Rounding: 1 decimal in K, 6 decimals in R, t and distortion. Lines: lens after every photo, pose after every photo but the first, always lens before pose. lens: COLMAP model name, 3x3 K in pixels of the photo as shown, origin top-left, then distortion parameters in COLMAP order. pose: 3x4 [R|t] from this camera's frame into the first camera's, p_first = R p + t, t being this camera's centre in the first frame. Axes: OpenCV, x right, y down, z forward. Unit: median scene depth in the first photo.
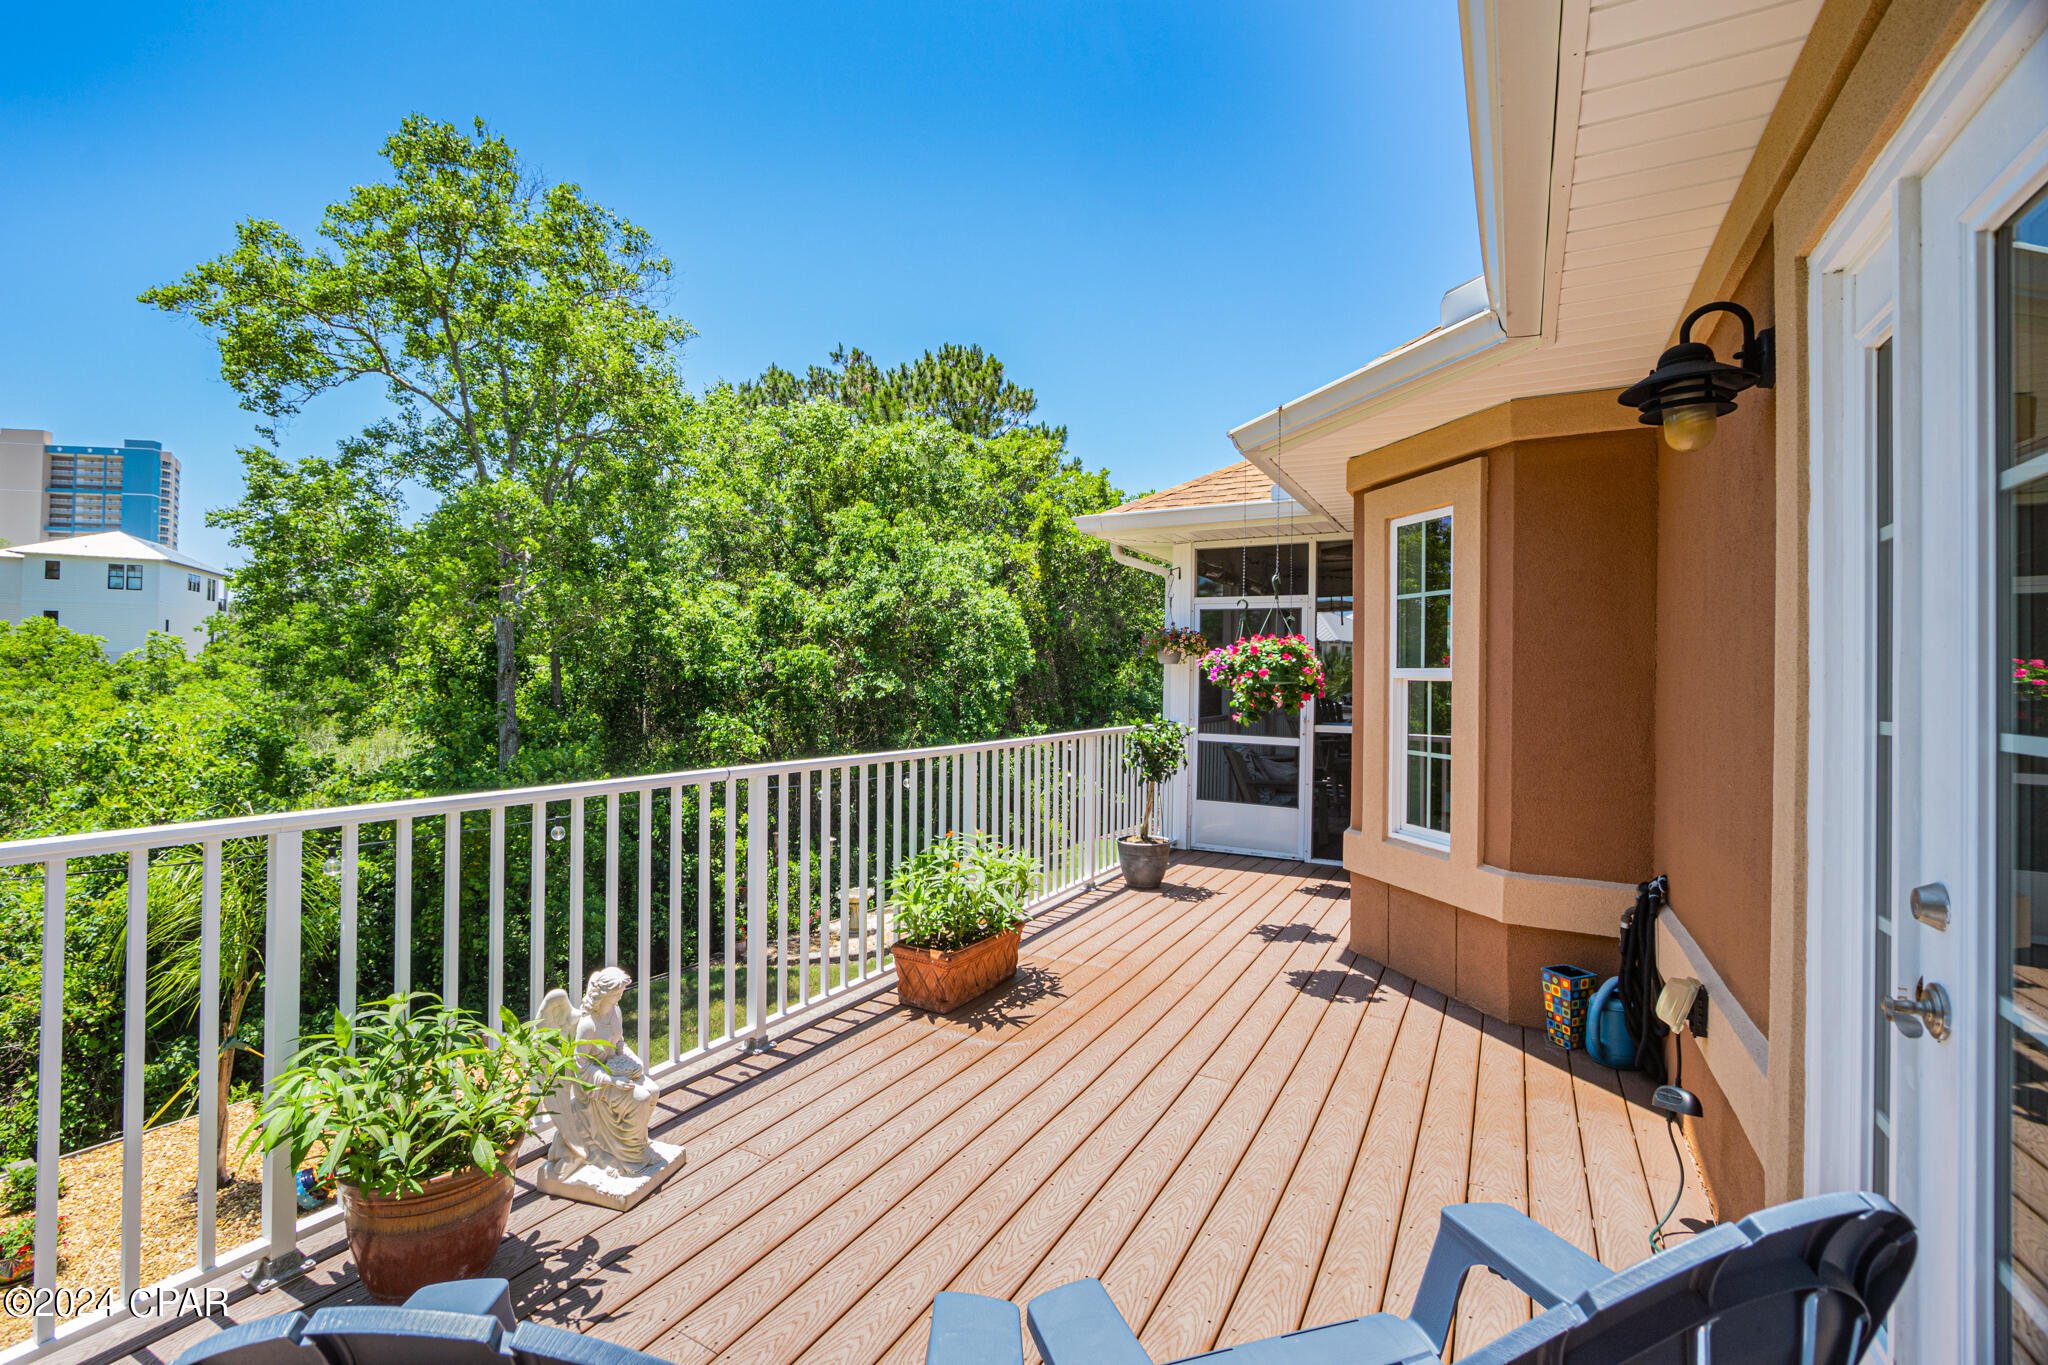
lens RADIAL K [[949.4, 0, 1055.7], [0, 949.4, 673.0], [0, 0, 1]] dist [0.002451, 0.000973]
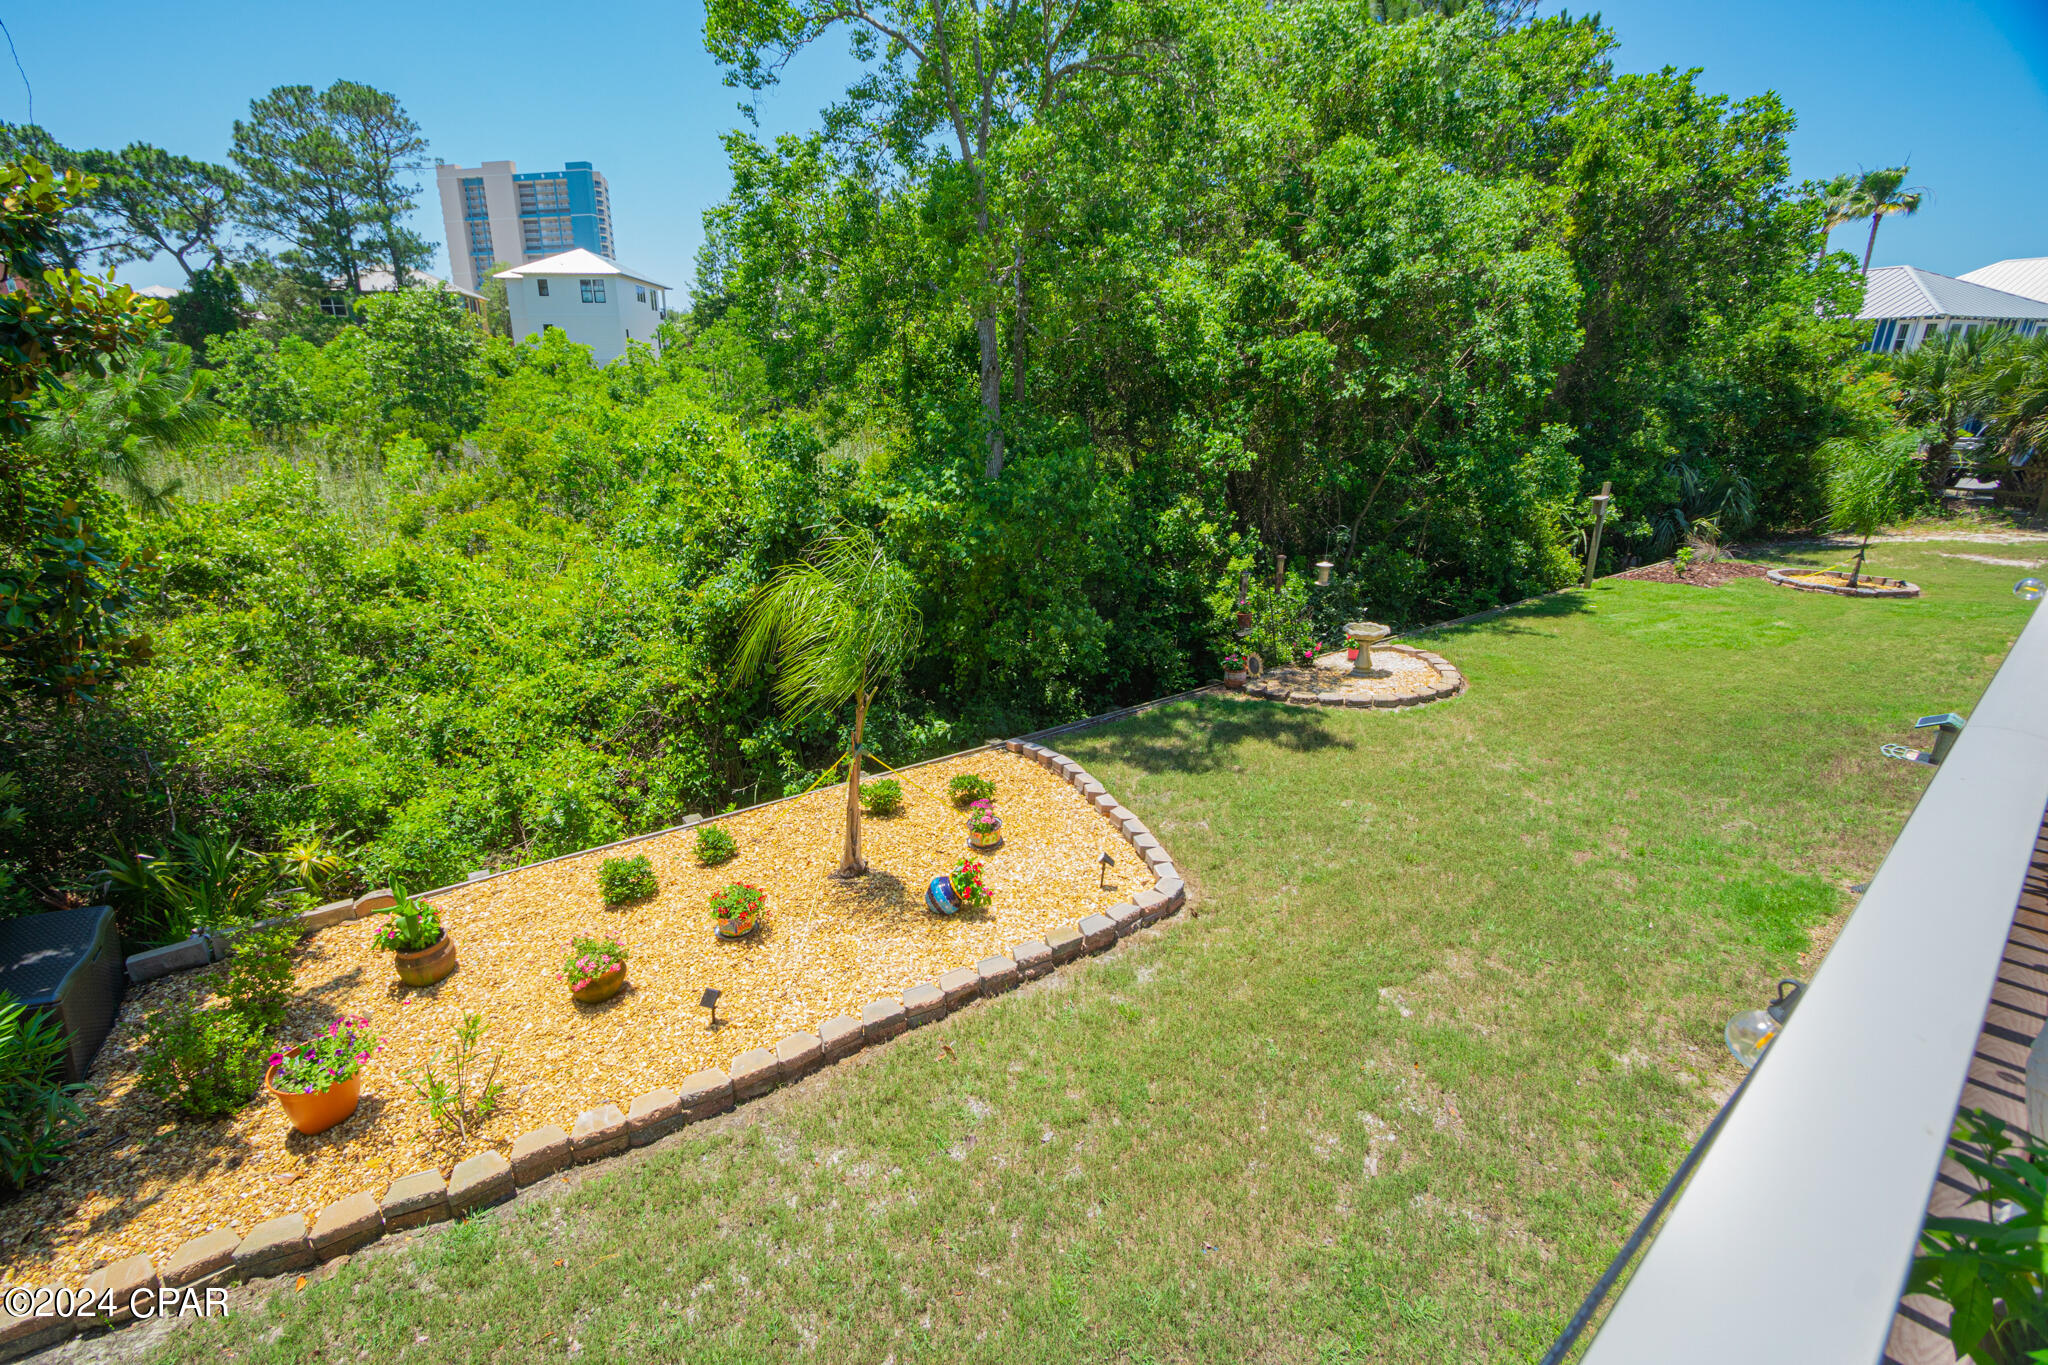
lens RADIAL K [[948.4, 0, 1015.4], [0, 948.4, 655.9], [0, 0, 1]] dist [-0.000763, -0.000222]
pose [[0.936759, 0.089123, -0.338436, -0.187436], [0.011928, 0.958339, 0.285383, 0.001788], [0.349771, -0.271372, 0.896670, 0.086246]]
